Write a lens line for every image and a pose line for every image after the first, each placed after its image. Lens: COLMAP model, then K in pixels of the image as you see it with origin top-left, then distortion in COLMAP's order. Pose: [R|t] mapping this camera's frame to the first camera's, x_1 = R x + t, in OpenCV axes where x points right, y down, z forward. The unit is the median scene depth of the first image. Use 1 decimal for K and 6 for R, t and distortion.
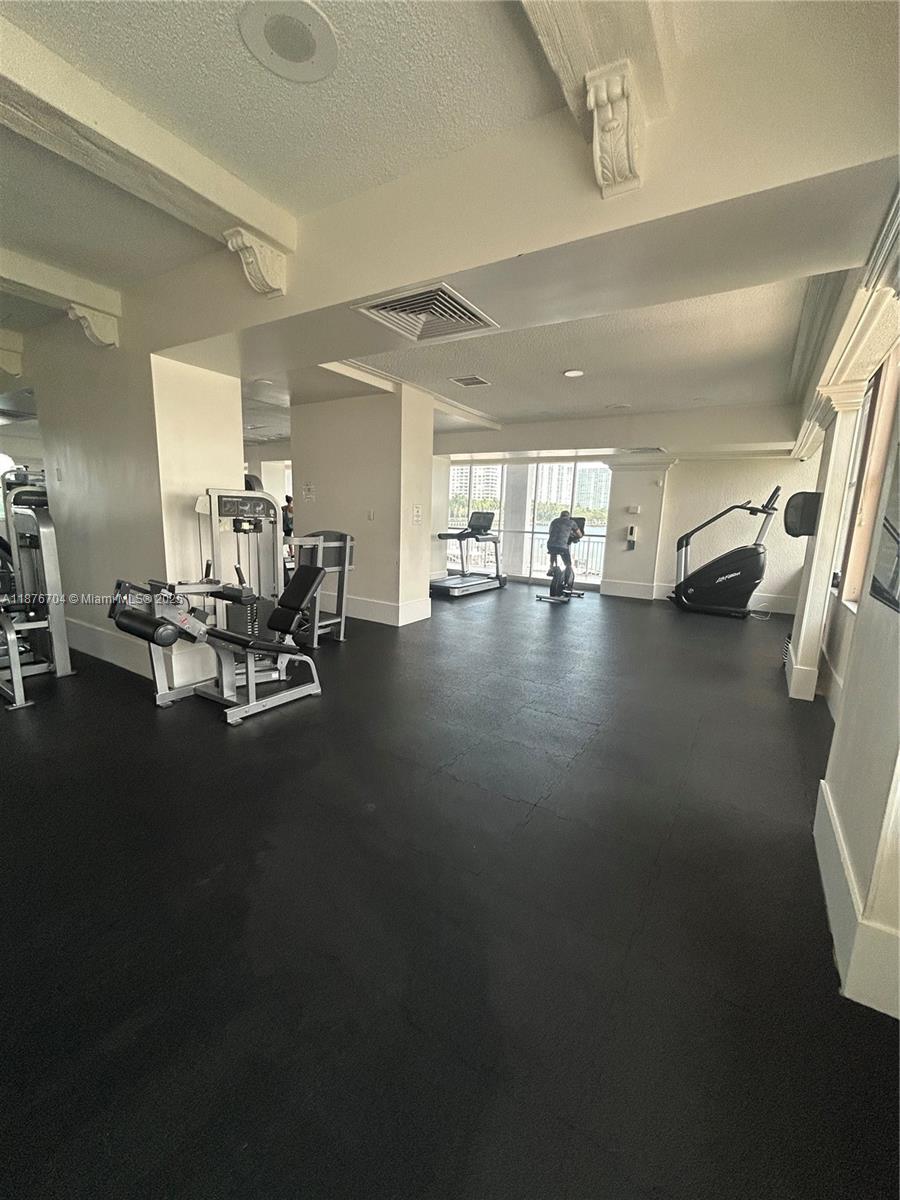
lens RADIAL K [[479.9, 0, 450.0], [0, 479.9, 600.0], [0, 0, 1]] dist [-0.000191, -0.000062]
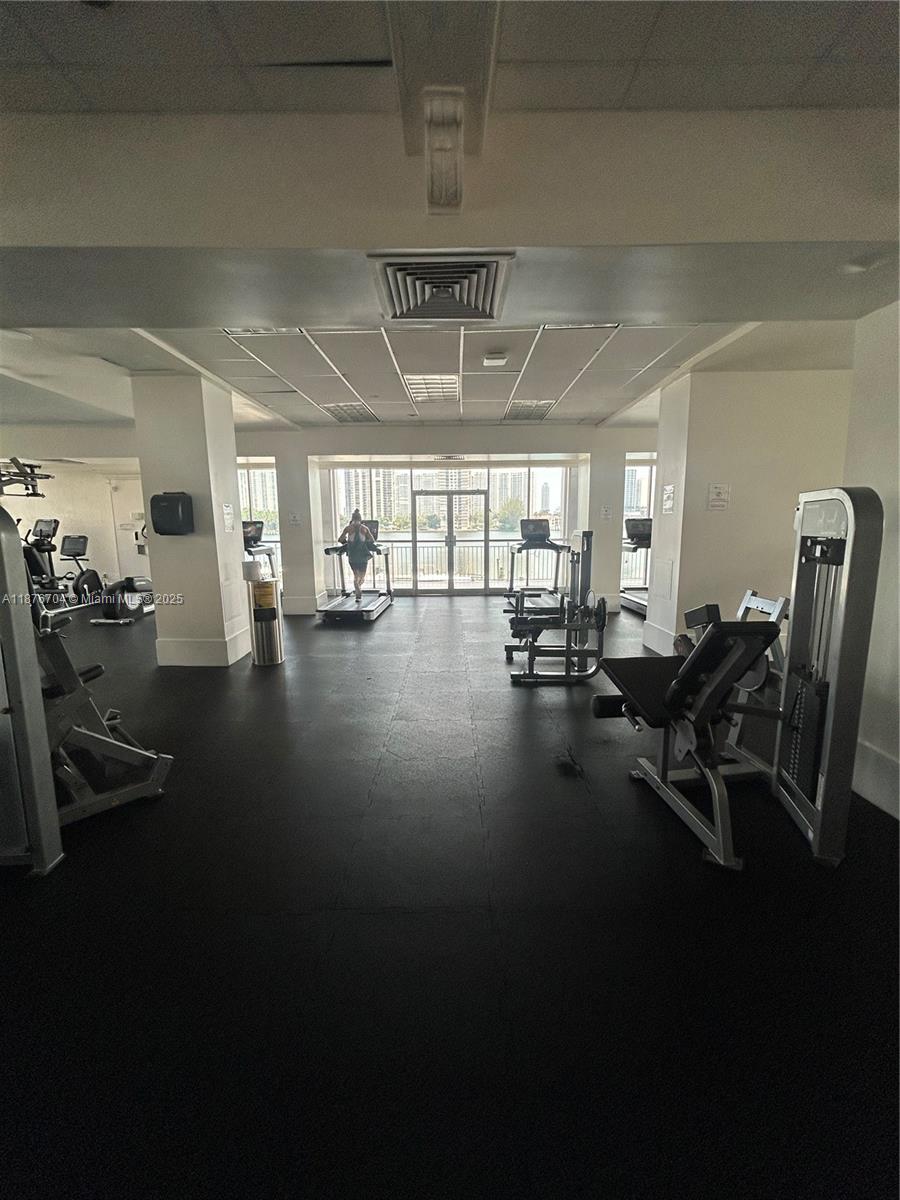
lens RADIAL K [[482.1, 0, 450.0], [0, 482.1, 600.0], [0, 0, 1]] dist [-0.000801, 0.000026]
pose [[0.852206, -0.120850, 0.509057, -0.249775], [0.127680, 0.991579, 0.021653, -0.035474], [-0.507387, 0.046543, 0.860460, 0.146866]]
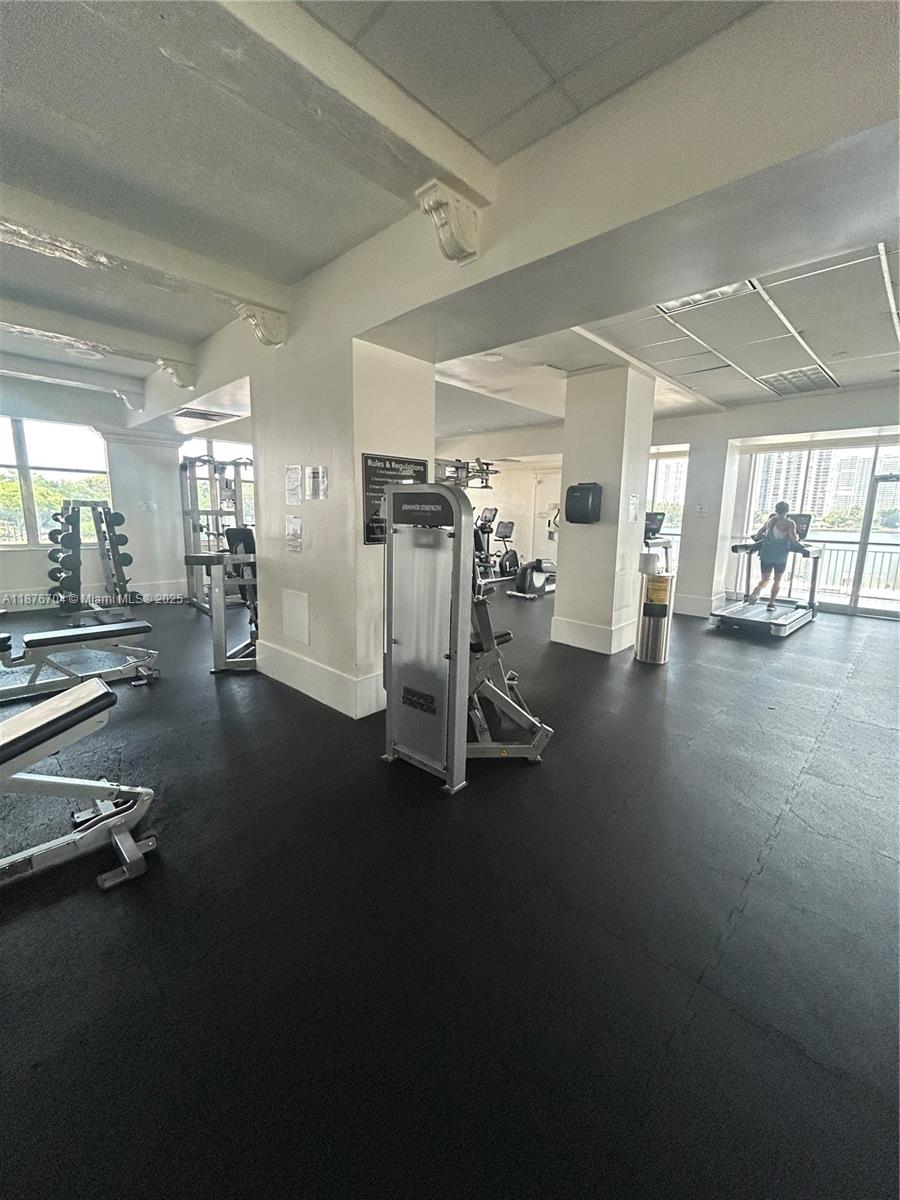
lens RADIAL K [[482.1, 0, 450.0], [0, 482.1, 600.0], [0, 0, 1]] dist [-0.000801, 0.000026]
pose [[0.975469, 0.022851, -0.218946, -0.259254], [-0.024163, 0.999703, -0.003318, -0.040884], [0.218805, 0.008527, 0.975731, 0.190675]]
